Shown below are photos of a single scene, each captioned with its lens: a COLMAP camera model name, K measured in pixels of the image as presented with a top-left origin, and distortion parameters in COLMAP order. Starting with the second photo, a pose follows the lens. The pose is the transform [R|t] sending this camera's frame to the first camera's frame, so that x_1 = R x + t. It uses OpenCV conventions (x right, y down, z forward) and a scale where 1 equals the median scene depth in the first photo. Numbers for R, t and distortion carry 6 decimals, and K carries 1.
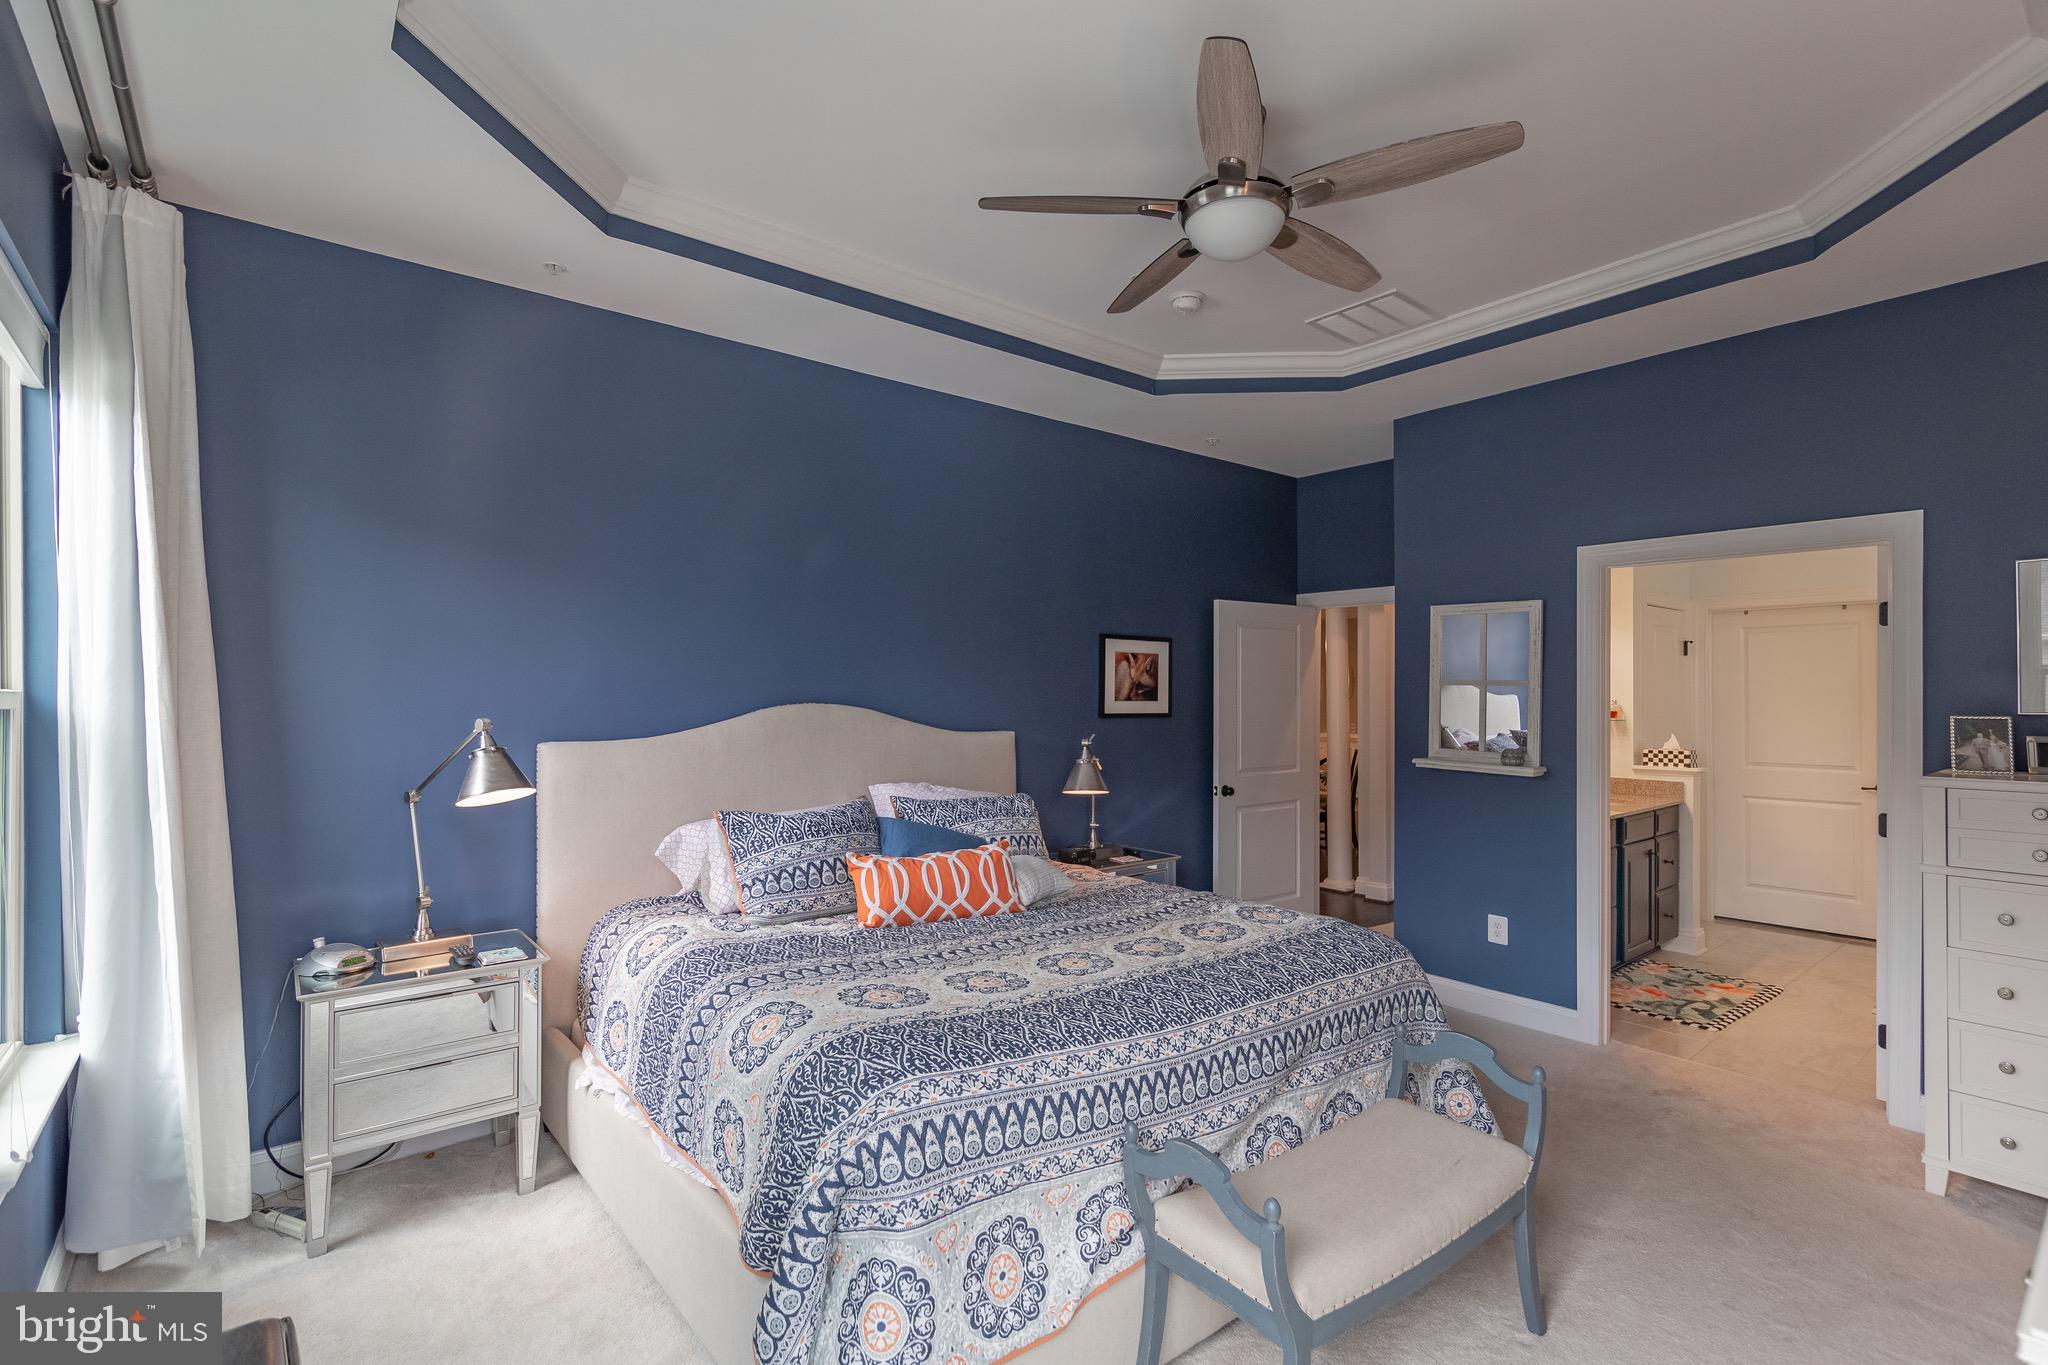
lens RADIAL K [[942.9, 0, 1016.7], [0, 942.9, 691.9], [0, 0, 1]] dist [0.000241, -0.000680]
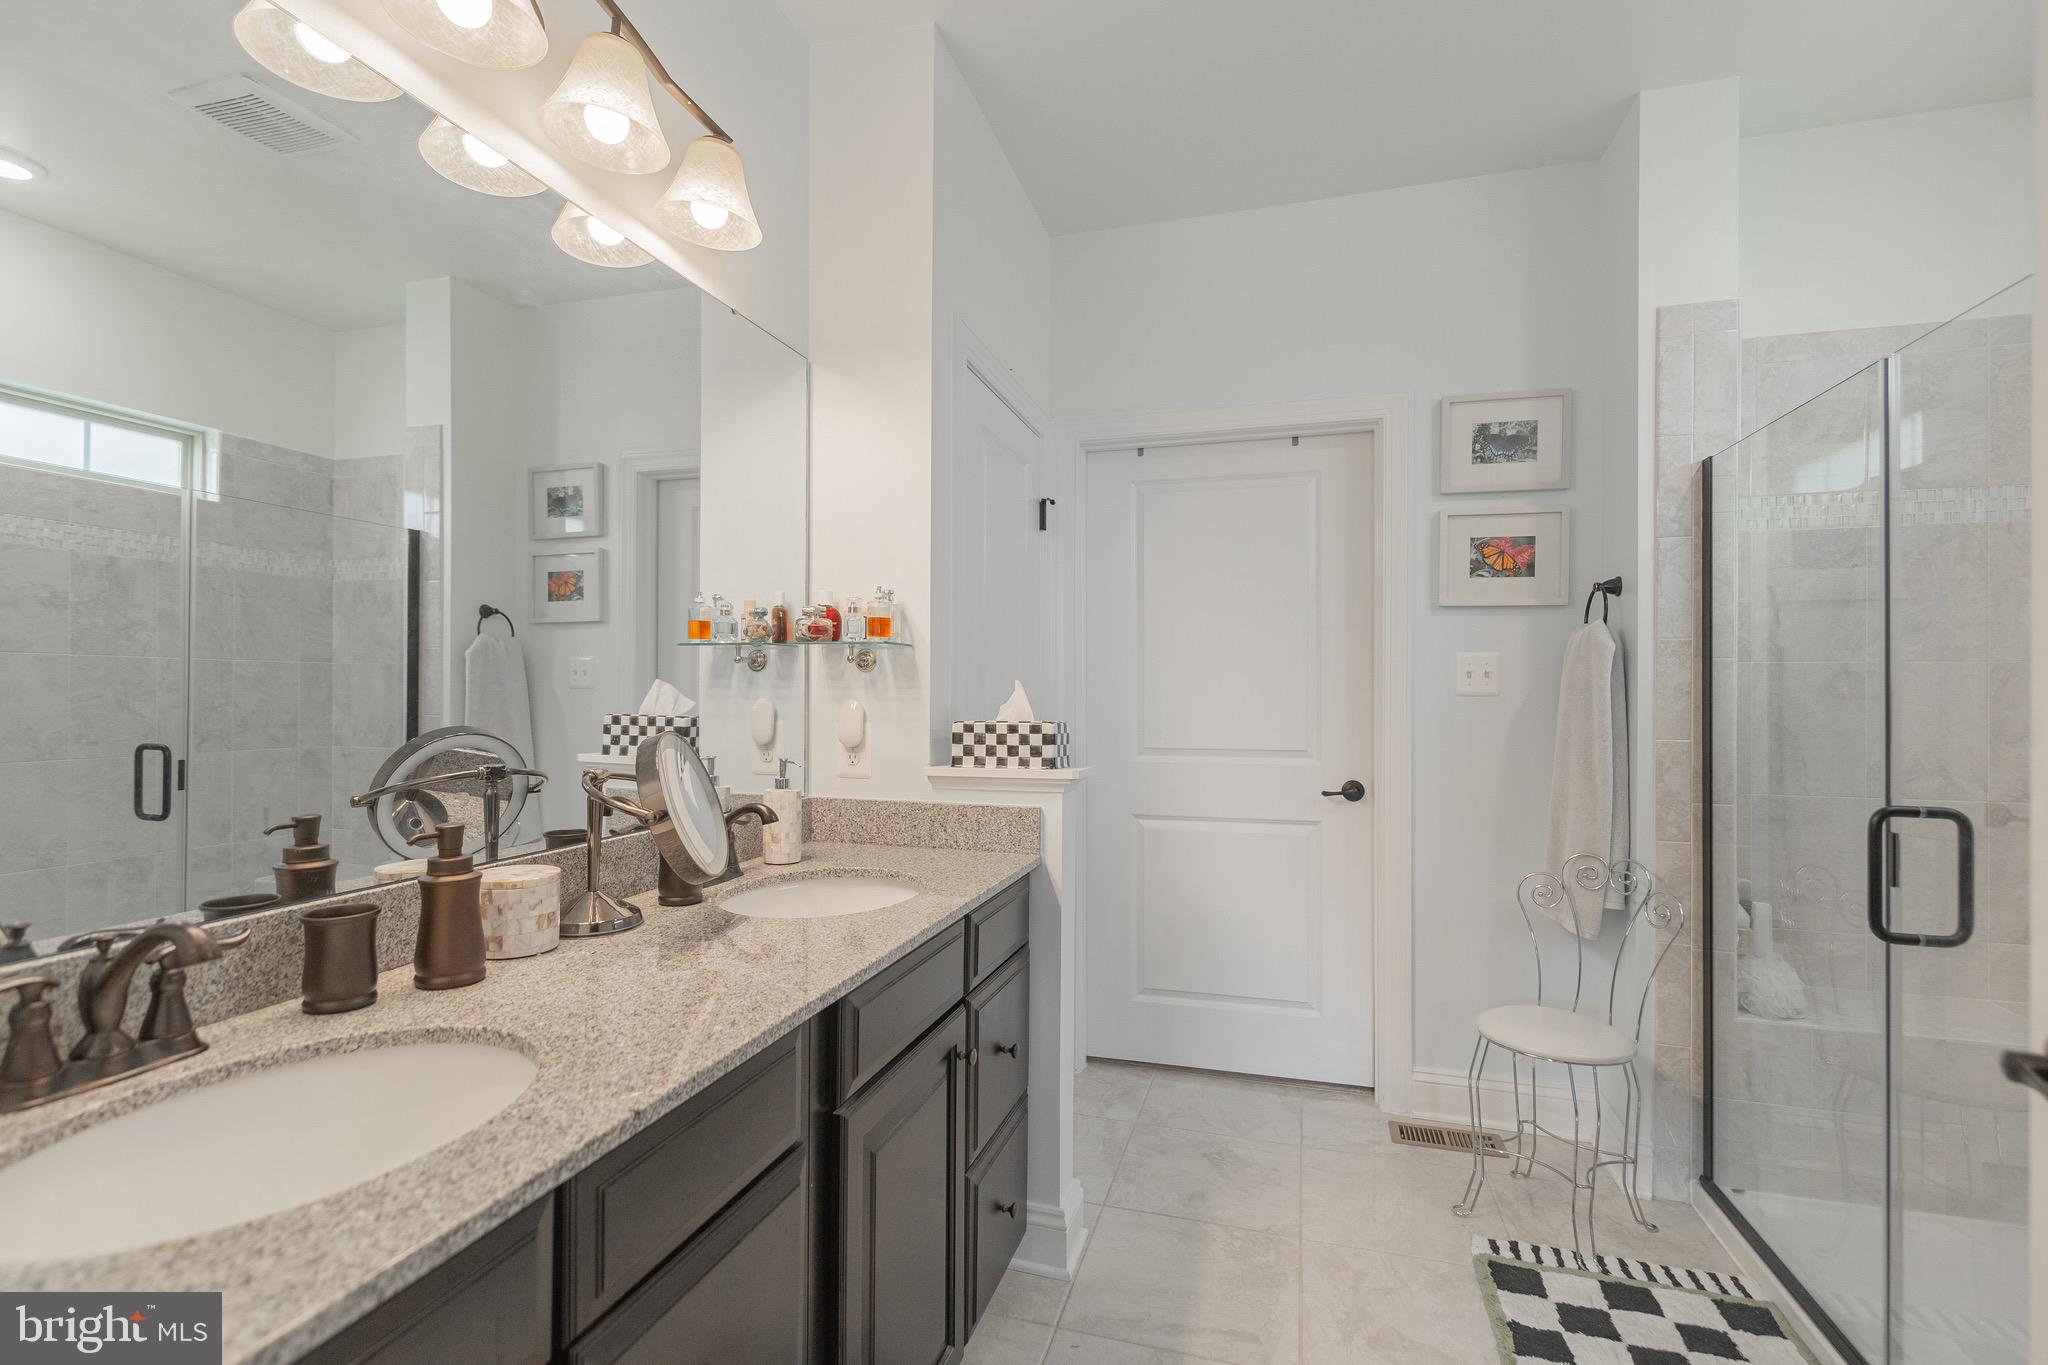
lens RADIAL K [[942.9, 0, 1019.4], [0, 942.9, 684.1], [0, 0, 1]] dist [0.000241, -0.000680]
pose [[0.826445, 0.006913, 0.562975, 0.486902], [-0.001257, 0.999945, -0.010433, 0.050461], [-0.563017, 0.007915, 0.826408, 0.691971]]
